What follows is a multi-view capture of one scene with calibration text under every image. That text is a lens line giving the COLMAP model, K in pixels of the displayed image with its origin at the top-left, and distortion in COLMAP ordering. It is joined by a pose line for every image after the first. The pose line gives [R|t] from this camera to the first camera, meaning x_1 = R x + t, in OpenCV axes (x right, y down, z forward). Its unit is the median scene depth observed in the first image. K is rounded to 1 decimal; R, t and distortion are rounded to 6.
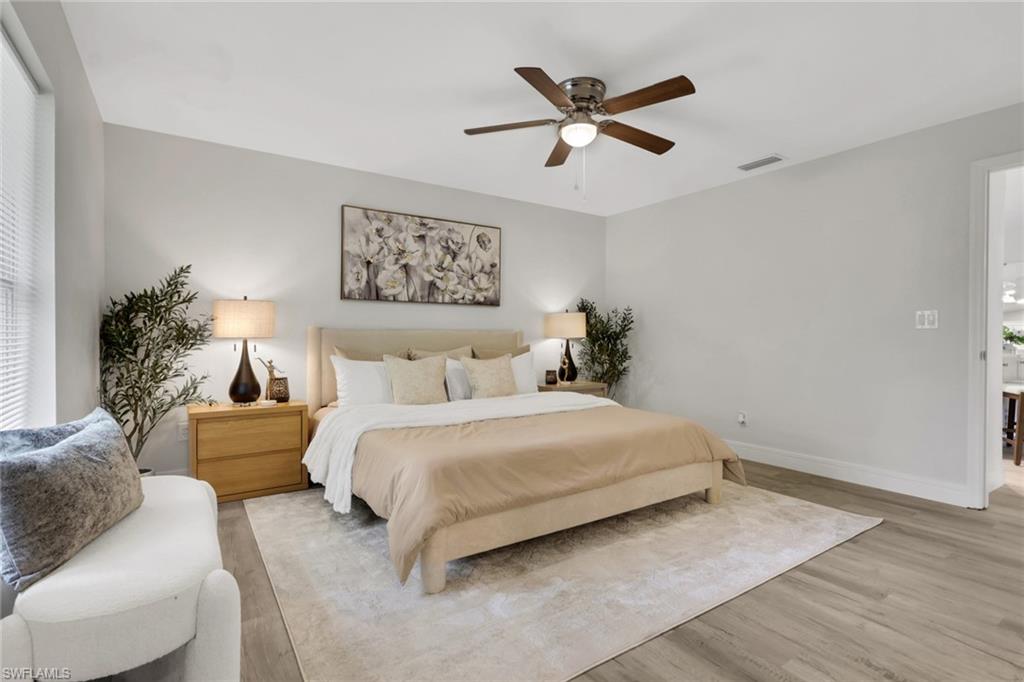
lens RADIAL K [[492.4, 0, 512.0], [0, 492.4, 338.7], [0, 0, 1]] dist [0.003493, -0.000401]
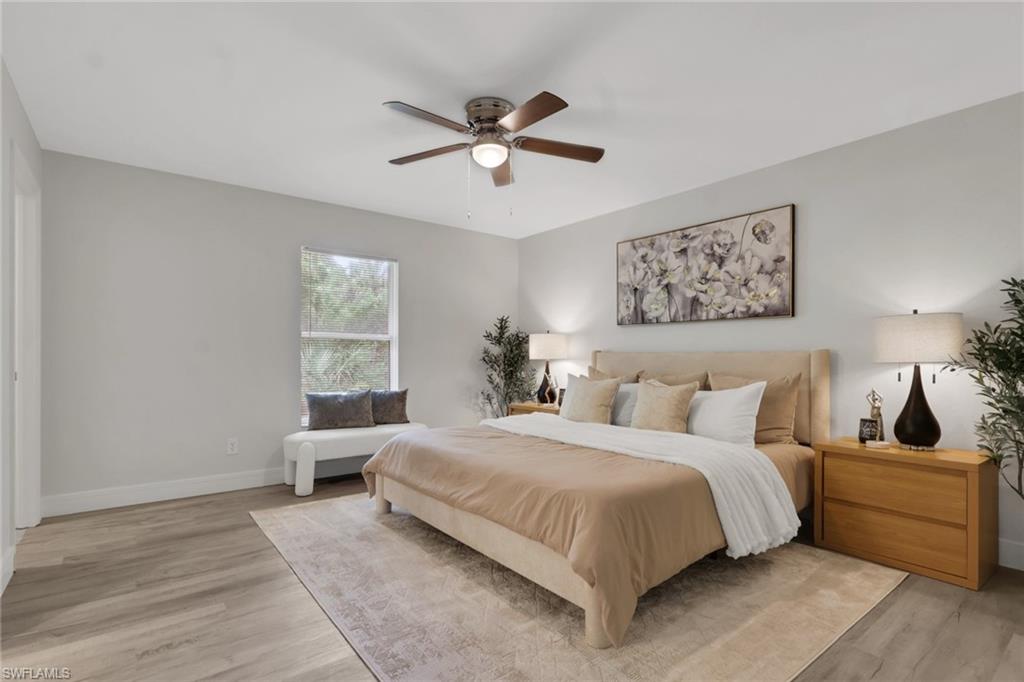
lens RADIAL K [[492.4, 0, 510.5], [0, 492.4, 357.0], [0, 0, 1]] dist [0.003493, -0.000401]
pose [[0.076703, 0.003025, -0.997049, 0.708744], [-0.004520, 0.999986, 0.002686, -0.008928], [0.997044, 0.004301, 0.076716, 0.607289]]
